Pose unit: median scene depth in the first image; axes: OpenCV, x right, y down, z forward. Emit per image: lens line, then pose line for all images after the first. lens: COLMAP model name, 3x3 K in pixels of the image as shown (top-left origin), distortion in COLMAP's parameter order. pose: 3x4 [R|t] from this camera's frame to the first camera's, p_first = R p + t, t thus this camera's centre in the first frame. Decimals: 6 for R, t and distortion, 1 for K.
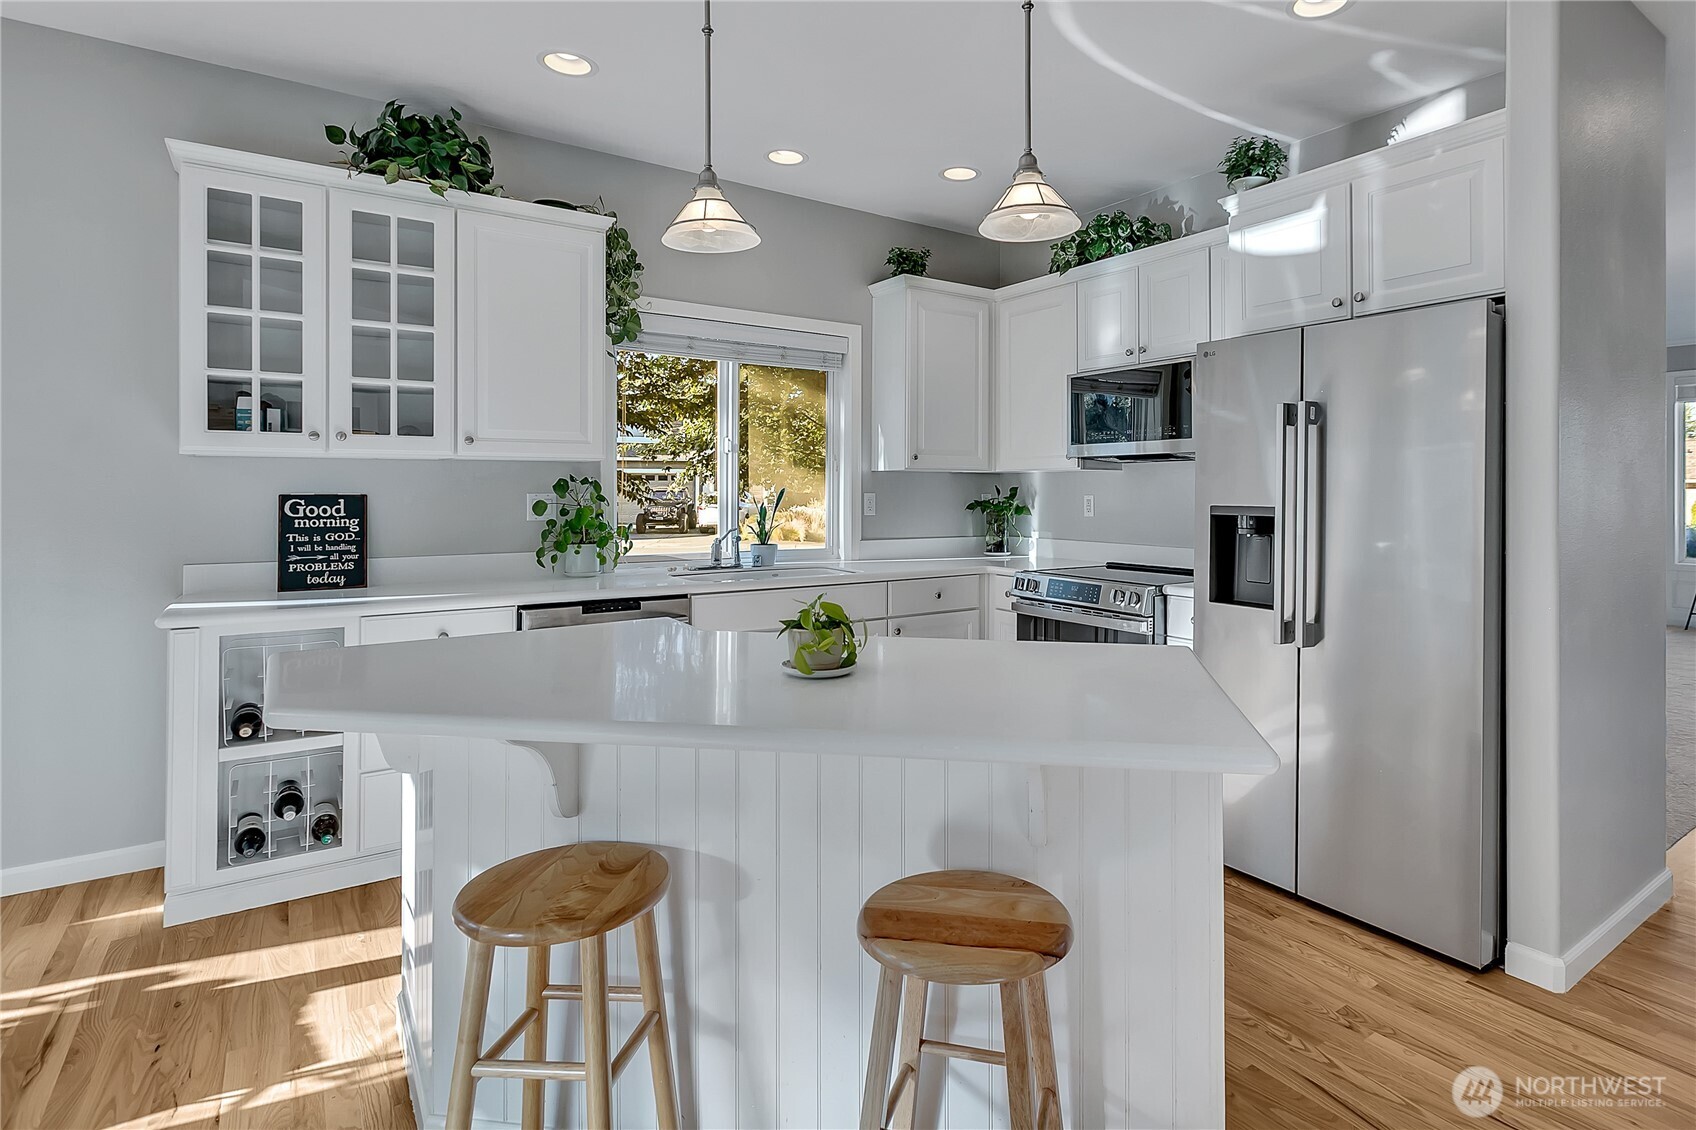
lens RADIAL K [[864.0, 0, 926.2], [0, 864.0, 489.7], [0, 0, 1]] dist [-0.001979, -0.001133]
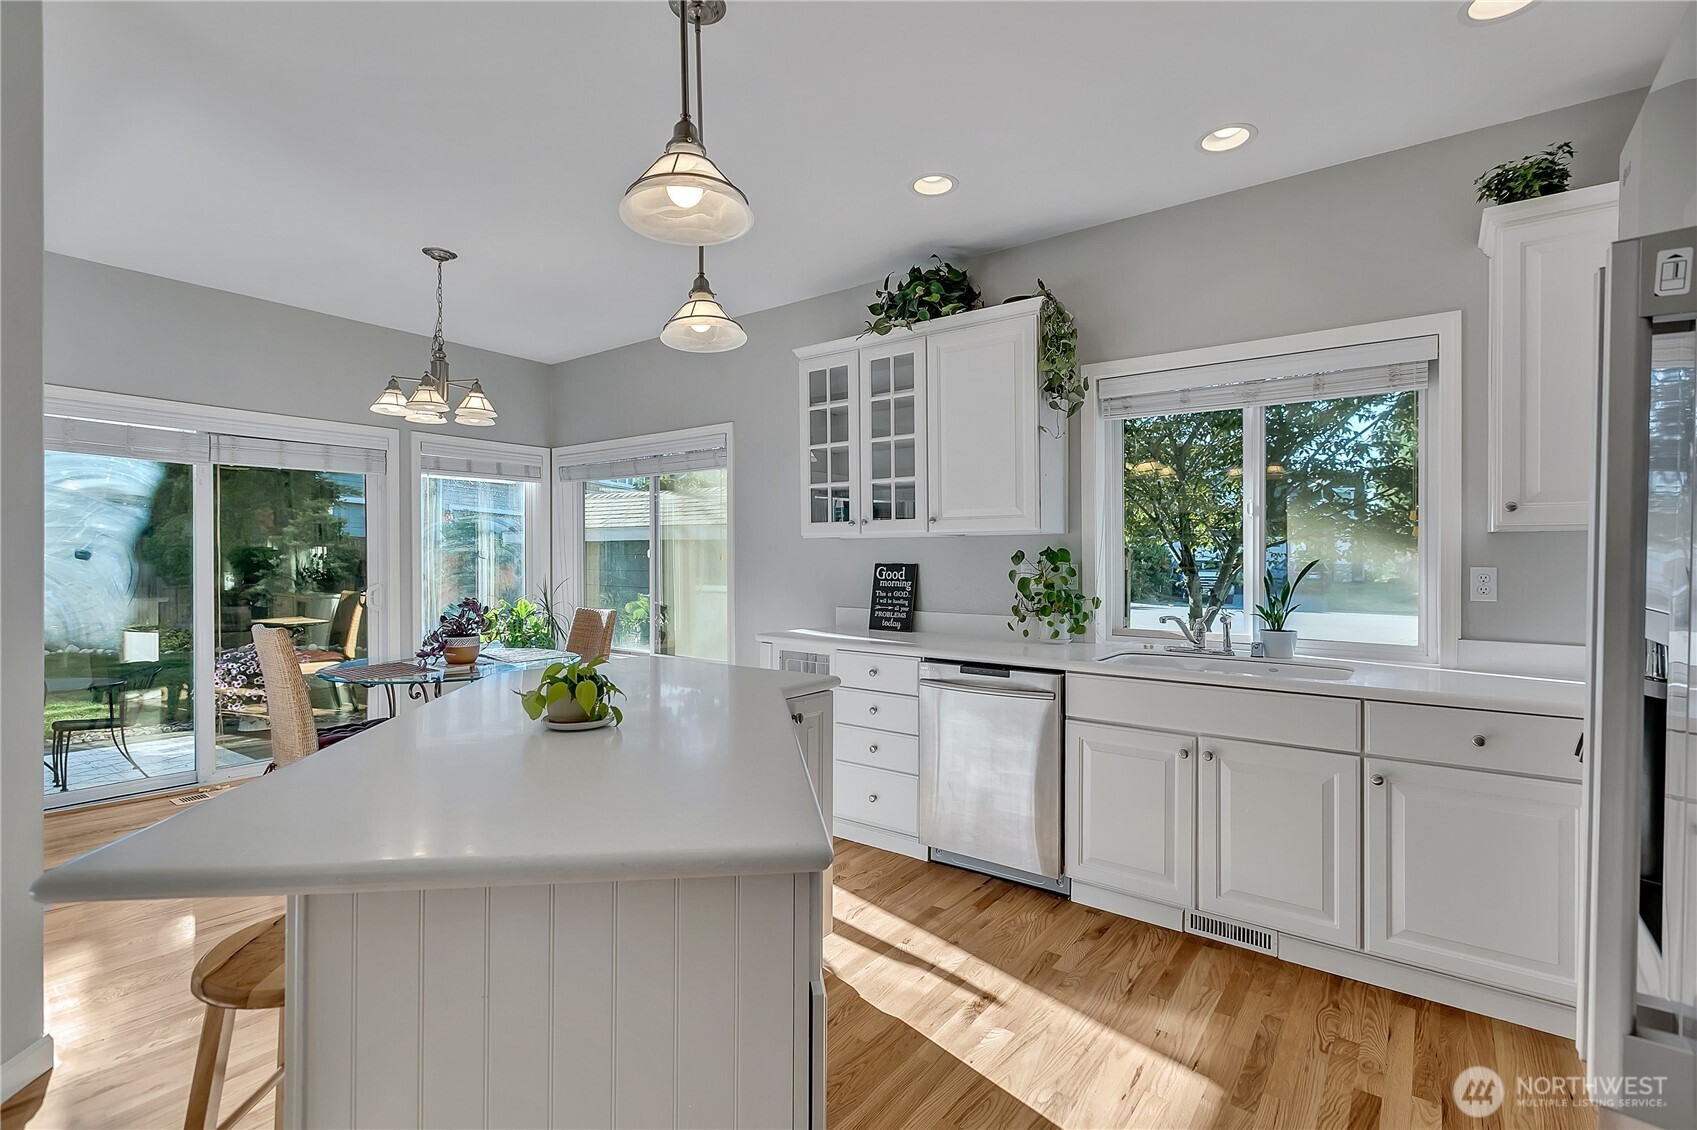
lens RADIAL K [[779.1, 0, 849.7], [0, 779.1, 553.7], [0, 0, 1]] dist [0.000671, 0.001435]
pose [[0.297653, -0.007974, -0.954641, 0.490954], [-0.002426, 0.999956, -0.009109, 0.001191], [0.954671, 0.005027, 0.297621, 0.545564]]
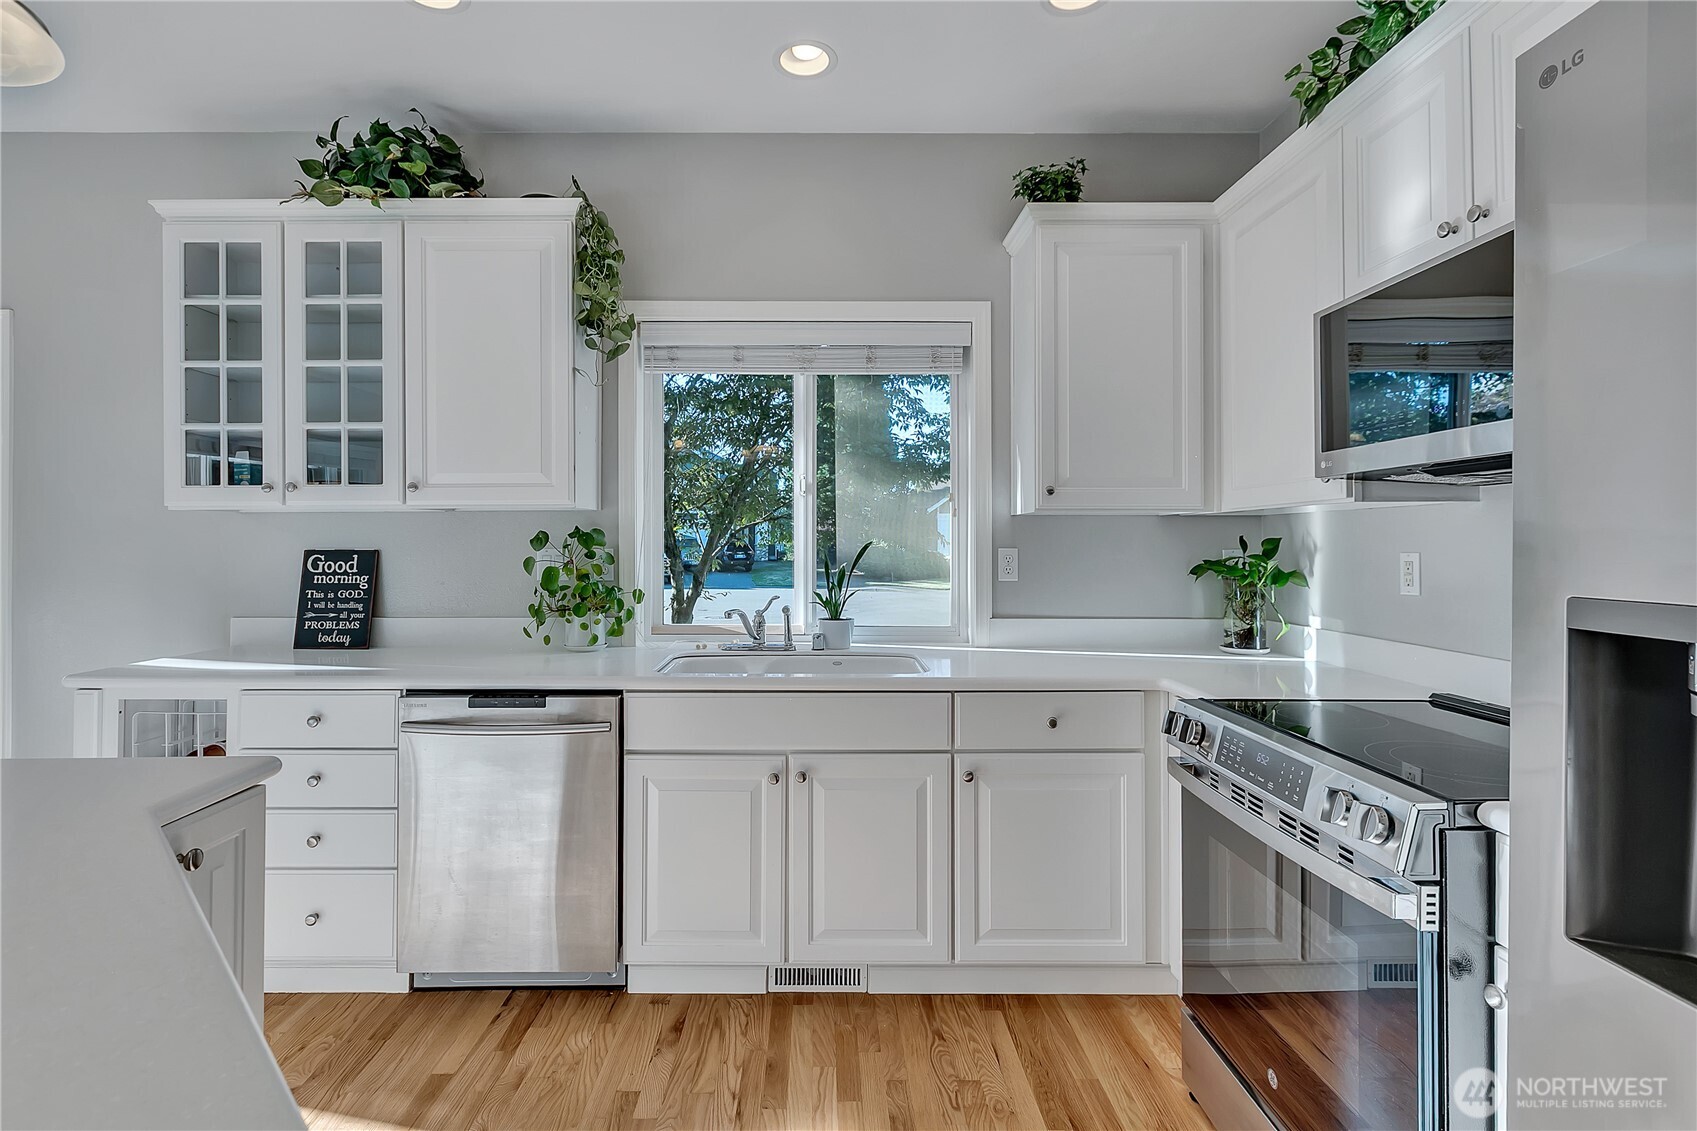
lens RADIAL K [[810.3, 0, 815.7], [0, 810.3, 527.0], [0, 0, 1]] dist [0.001555, 0.002442]
pose [[0.806865, -0.014008, -0.590570, 0.263718], [0.003343, 0.999811, -0.019146, -0.000712], [0.590727, 0.013474, 0.806759, 0.577343]]
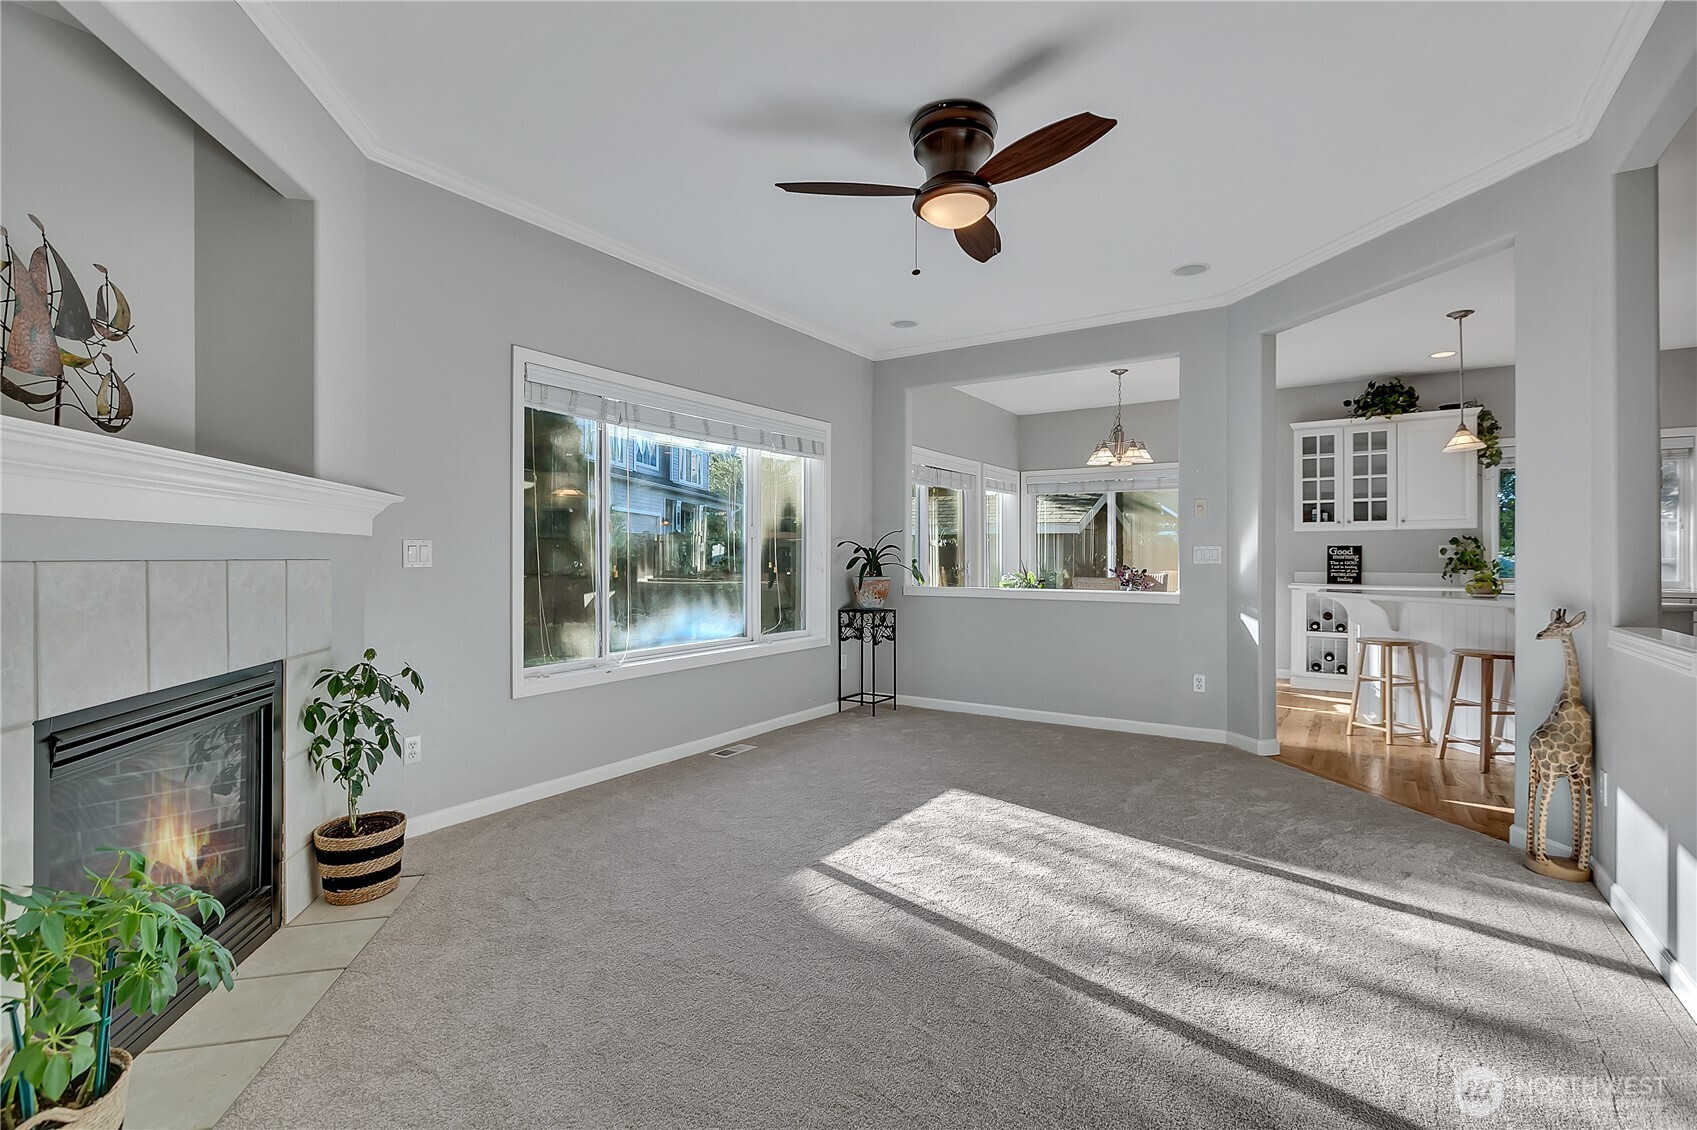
lens RADIAL K [[767.5, 0, 868.9], [0, 767.5, 554.9], [0, 0, 1]] dist [0.001498, 0.000042]
pose [[0.359395, -0.002392, -0.933182, 0.863865], [-0.000358, 0.999996, -0.002701, 0.038289], [0.933185, 0.001305, 0.359393, -1.060453]]
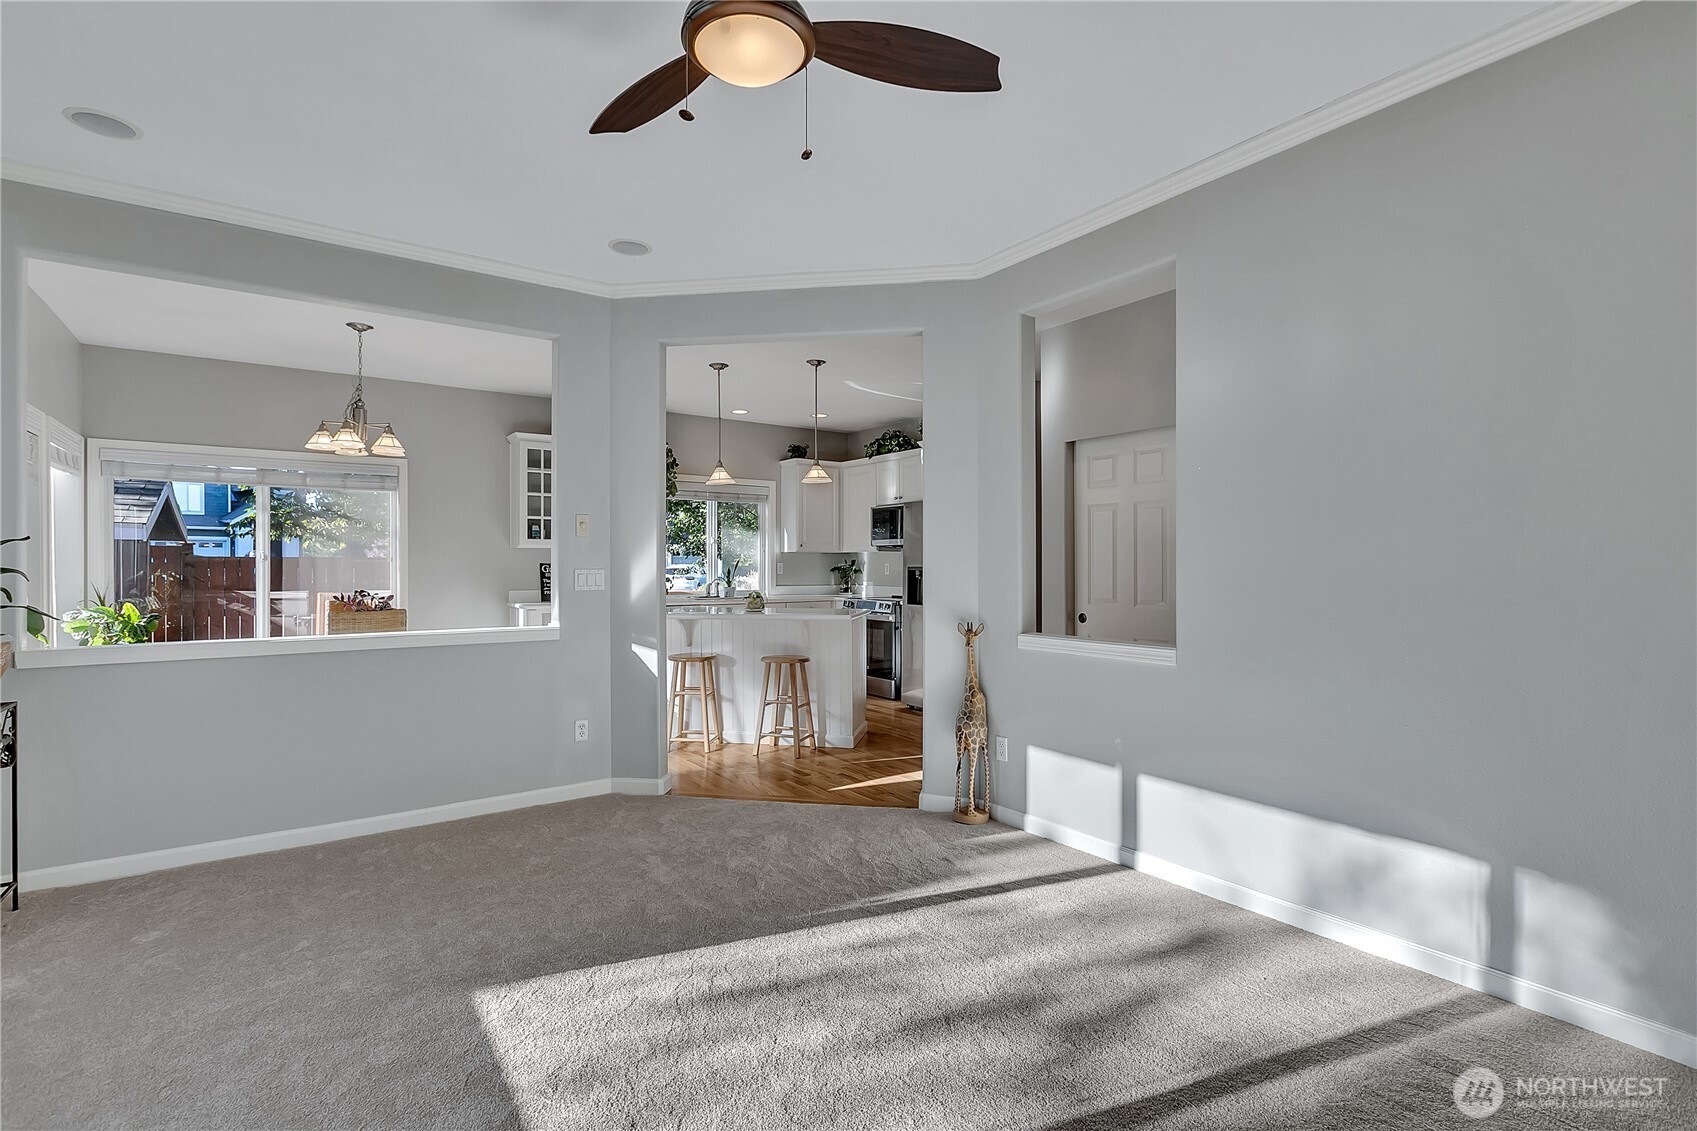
lens RADIAL K [[785.8, 0, 831.8], [0, 785.8, 571.2], [0, 0, 1]] dist [-0.004052, -0.000242]
pose [[0.999510, -0.001091, -0.031268, 0.162117], [0.001415, 0.999946, 0.010329, 0.006480], [0.031255, -0.010368, 0.999458, -1.211510]]
